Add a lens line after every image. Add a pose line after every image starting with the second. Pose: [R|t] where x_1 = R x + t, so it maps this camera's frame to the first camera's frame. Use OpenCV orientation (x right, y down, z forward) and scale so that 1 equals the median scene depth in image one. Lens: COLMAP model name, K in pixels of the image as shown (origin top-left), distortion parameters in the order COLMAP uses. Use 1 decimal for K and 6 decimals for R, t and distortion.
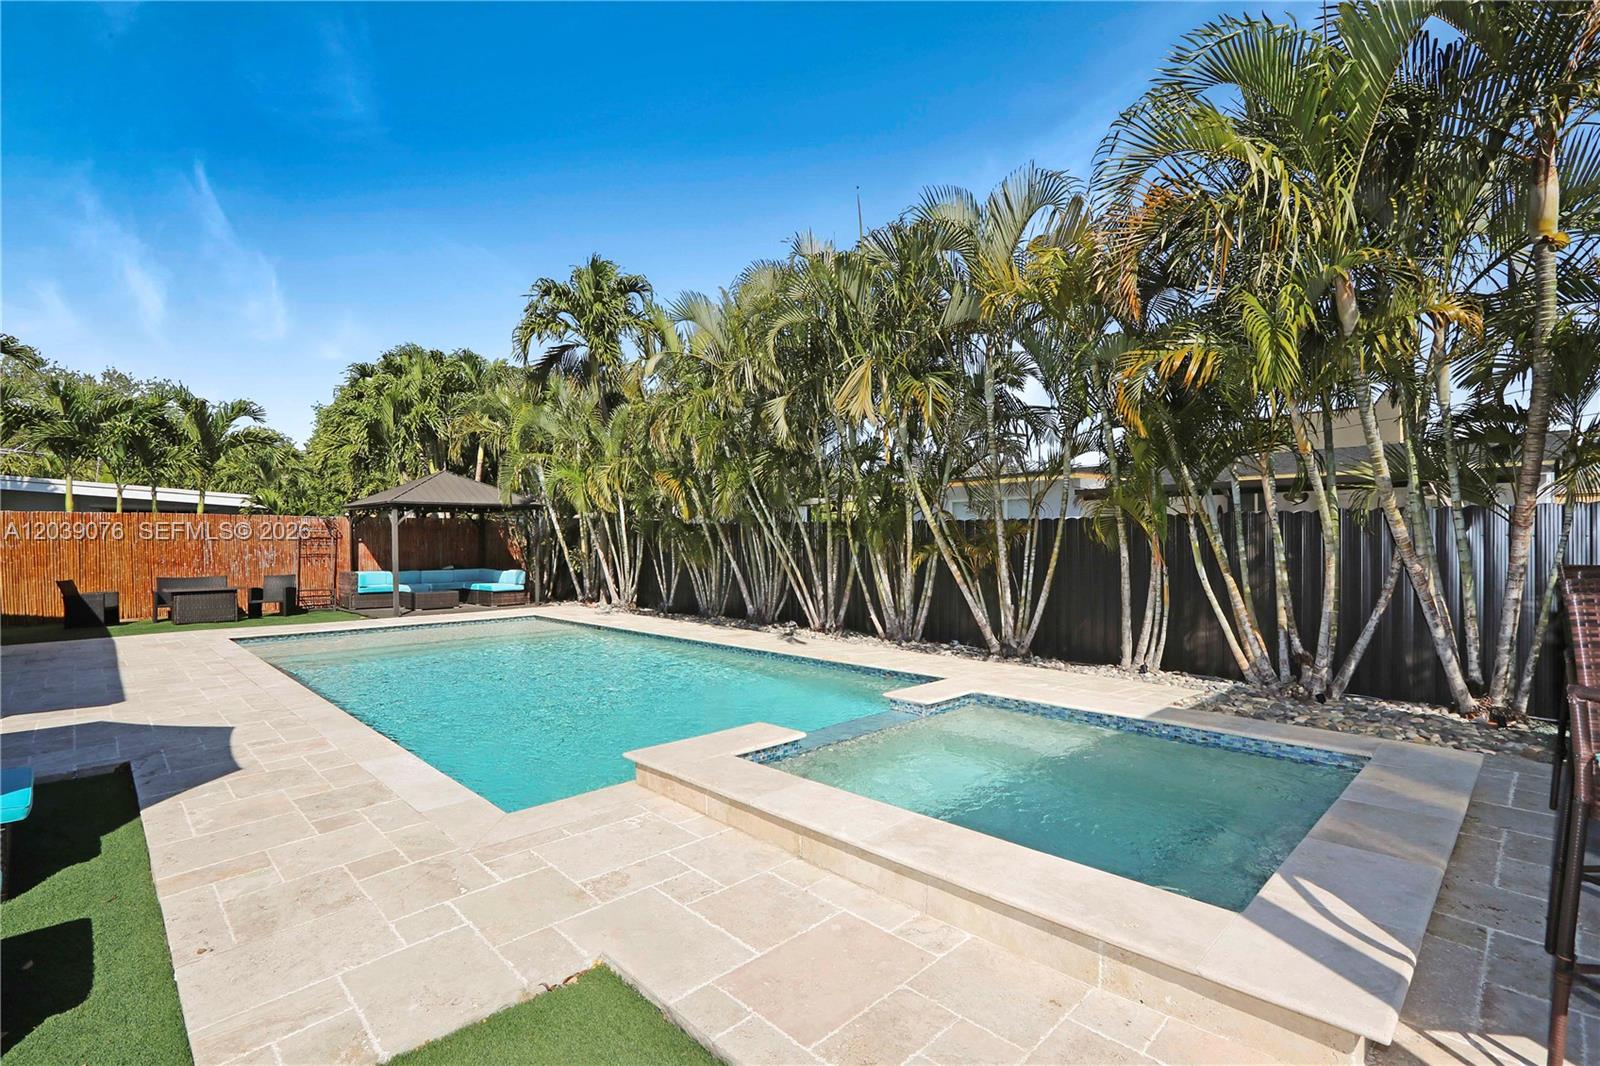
lens RADIAL K [[761.8, 0, 771.4], [0, 761.8, 540.5], [0, 0, 1]] dist [-0.015050, -0.000736]
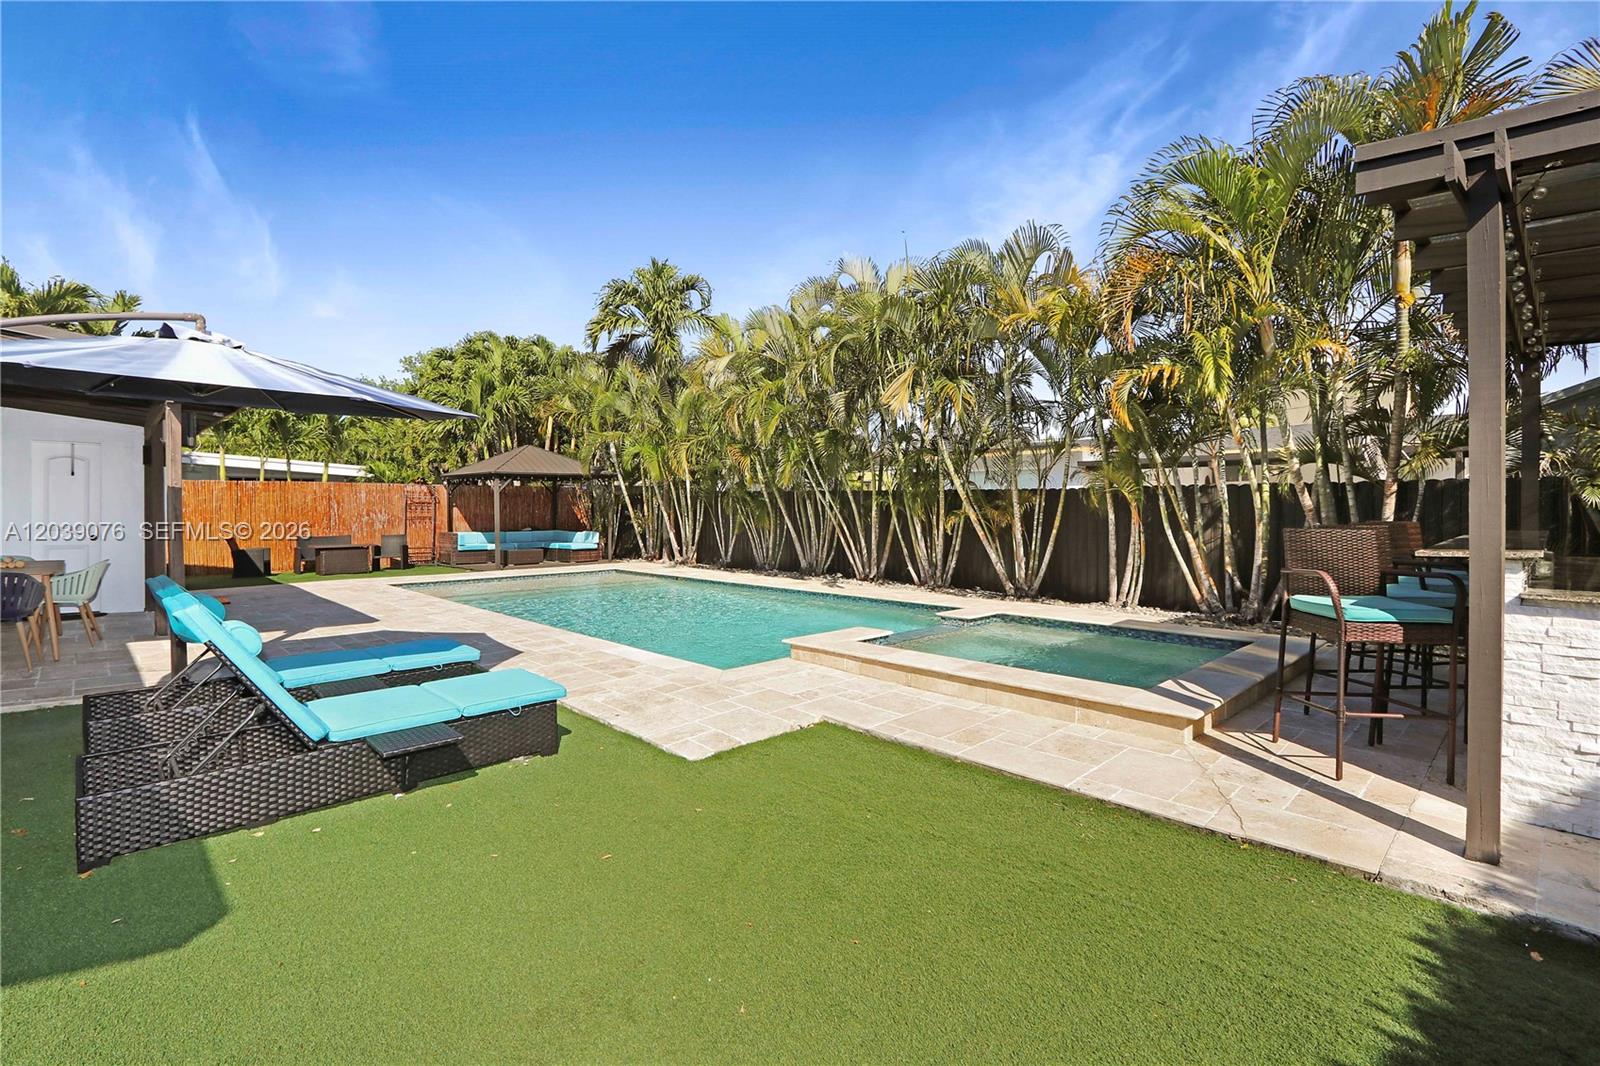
lens RADIAL K [[761.8, 0, 775.0], [0, 761.8, 509.6], [0, 0, 1]] dist [-0.015050, -0.000736]
pose [[0.999995, 0.001179, -0.003057, -0.068221], [-0.001163, 0.999985, 0.005302, -0.000313], [0.003063, -0.005298, 0.999981, -0.192780]]
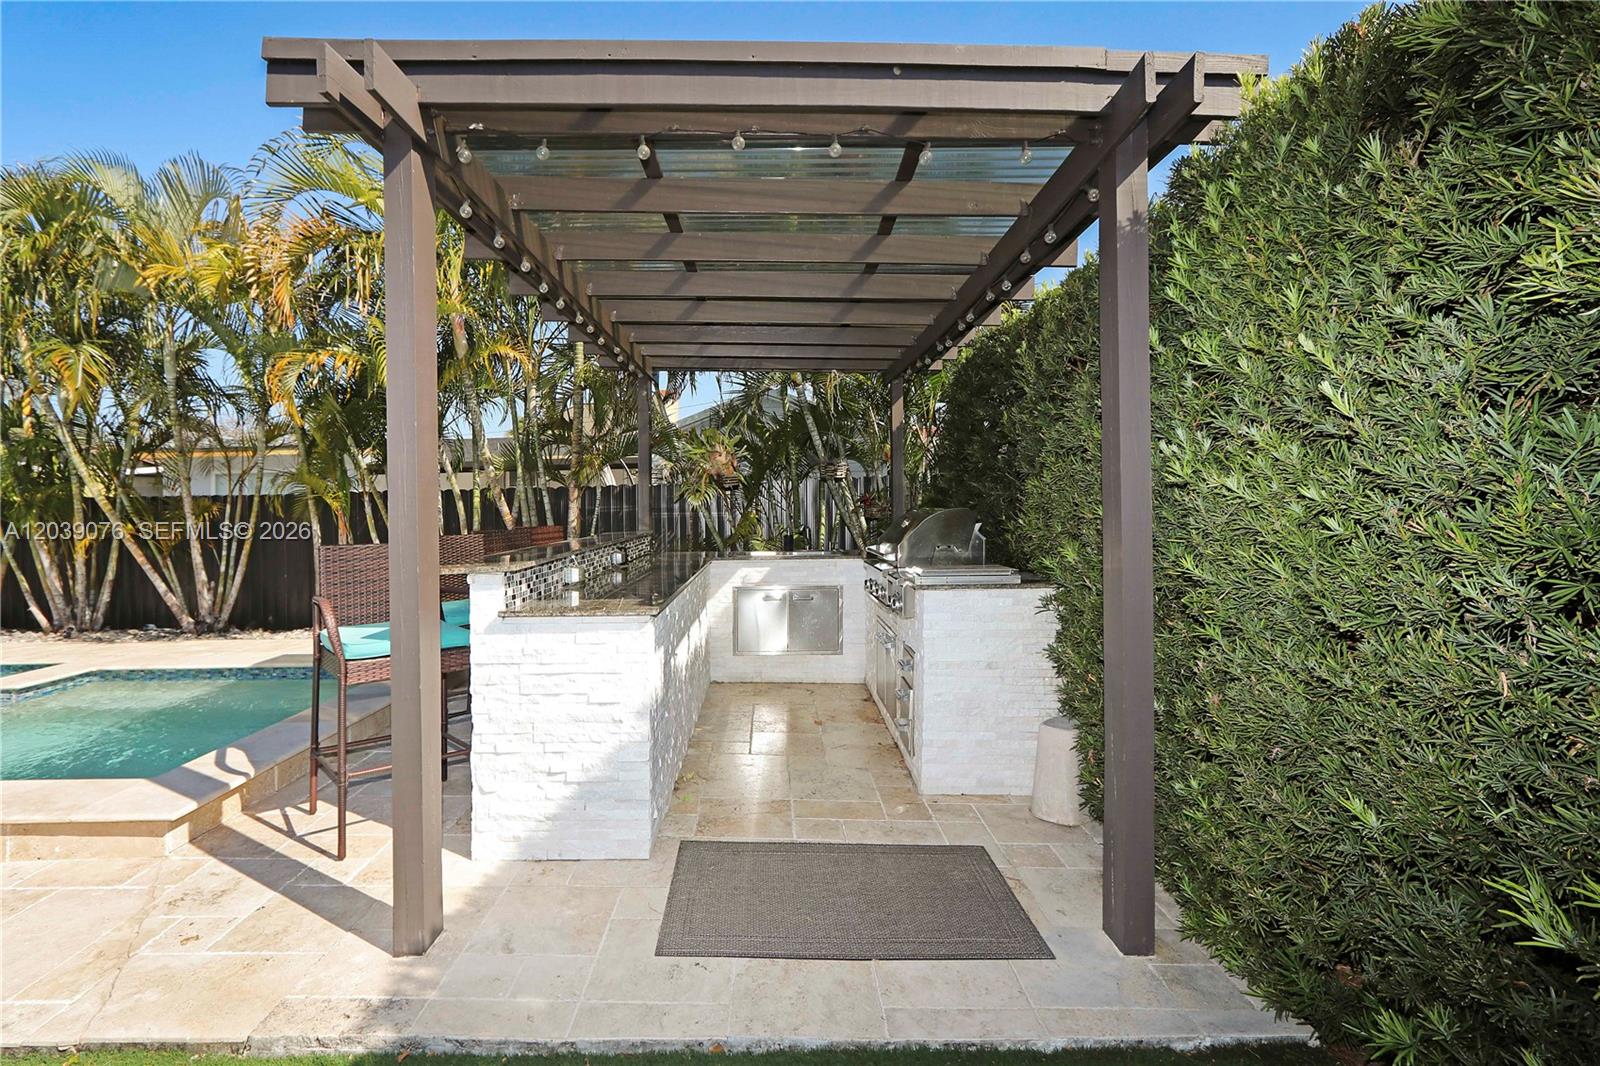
lens RADIAL K [[761.8, 0, 778.8], [0, 761.8, 491.2], [0, 0, 1]] dist [-0.015050, -0.000736]
pose [[0.679080, 0.000213, 0.734064, 0.070019], [0.017672, 0.999705, -0.016638, -0.002584], [-0.733851, 0.024271, 0.678876, -0.162588]]
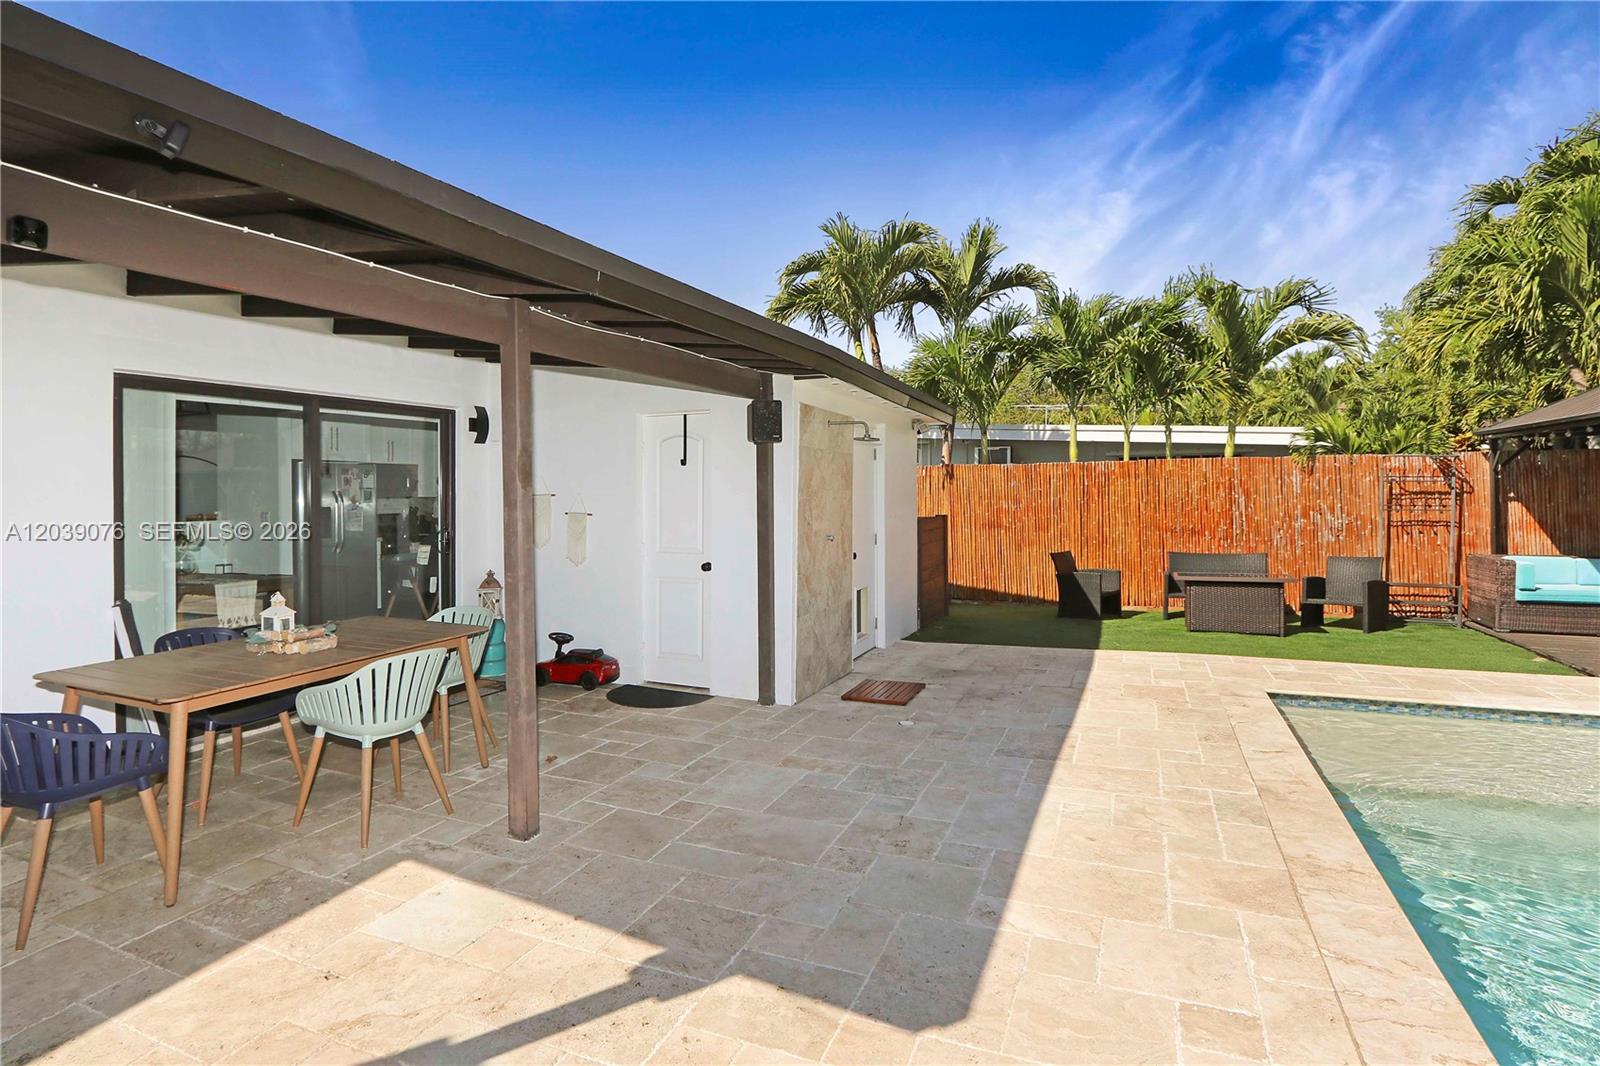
lens RADIAL K [[761.8, 0, 765.5], [0, 761.8, 524.1], [0, 0, 1]] dist [-0.015050, -0.000736]
pose [[0.363234, 0.028341, -0.931267, -0.315831], [0.010397, 0.999352, 0.034468, -0.005345], [0.931640, -0.022202, 0.362704, 0.422077]]
